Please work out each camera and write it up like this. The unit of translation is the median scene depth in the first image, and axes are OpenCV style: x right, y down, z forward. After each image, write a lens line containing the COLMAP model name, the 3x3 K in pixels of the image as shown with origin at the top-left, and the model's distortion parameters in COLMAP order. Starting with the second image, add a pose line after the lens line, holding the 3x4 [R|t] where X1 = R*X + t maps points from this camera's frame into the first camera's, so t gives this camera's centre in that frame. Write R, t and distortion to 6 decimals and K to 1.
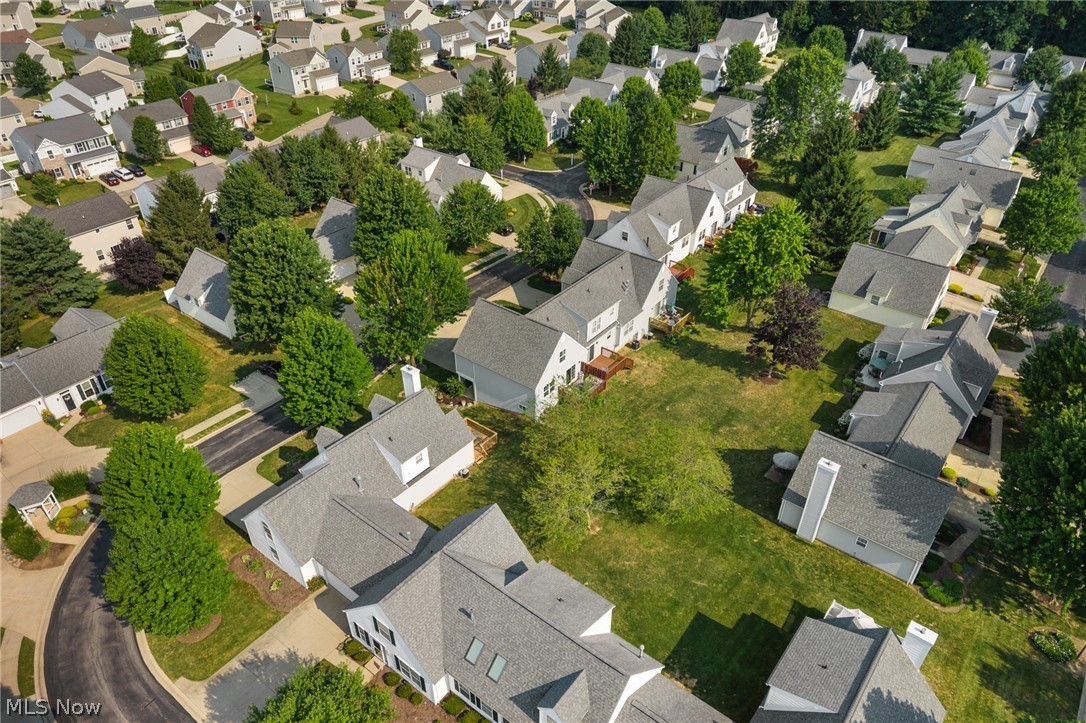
lens RADIAL K [[747.1, 0, 543.0], [0, 747.1, 361.5], [0, 0, 1]] dist [0.004061, -0.007884]
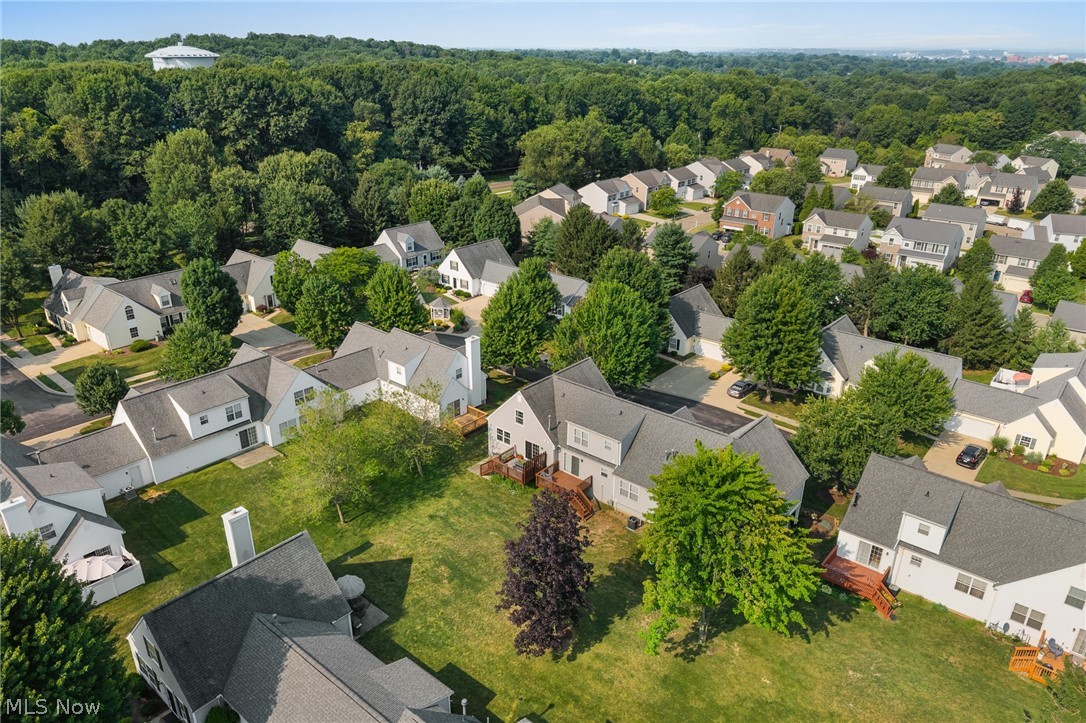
lens RADIAL K [[747.1, 0, 543.0], [0, 747.1, 361.5], [0, 0, 1]] dist [0.004061, -0.007884]
pose [[-0.032335, 0.381887, -0.923643, 0.320683], [-0.568059, 0.753333, 0.331358, -0.146756], [0.822352, 0.535398, 0.192575, 0.302654]]
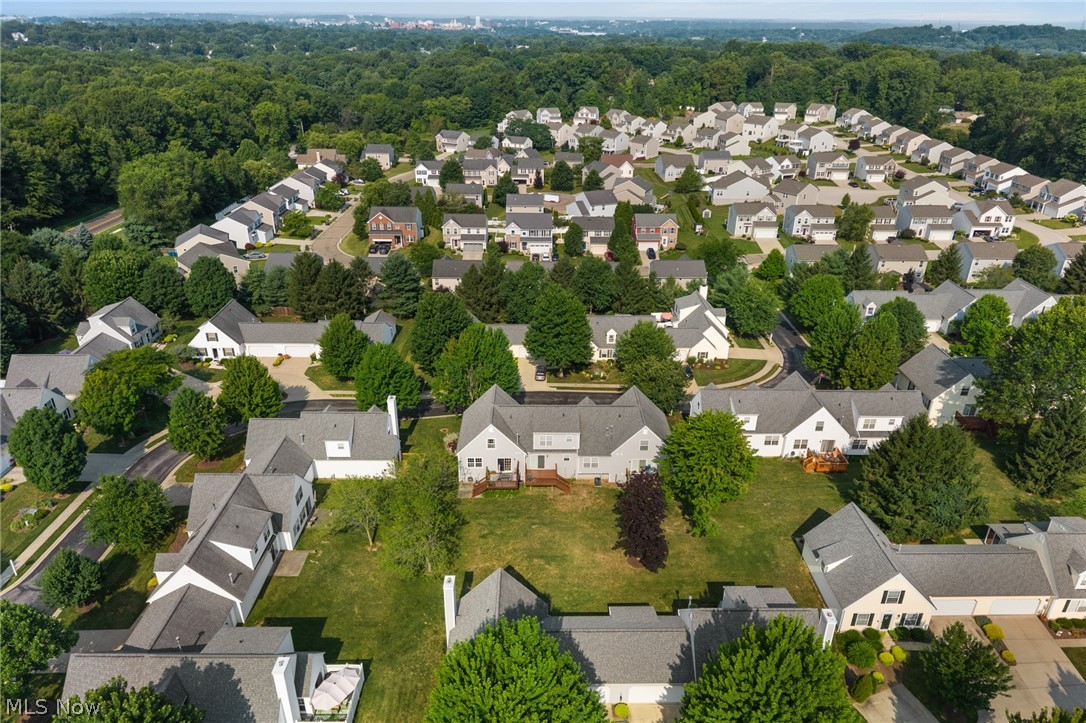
lens RADIAL K [[719.6, 0, 543.0], [0, 719.6, 361.5], [0, 0, 1]] dist [0.035363, -0.065046]
pose [[0.632783, 0.333758, -0.698707, 0.326288], [-0.441838, 0.896653, 0.028163, -0.076106], [0.635897, 0.290894, 0.714854, 0.051334]]
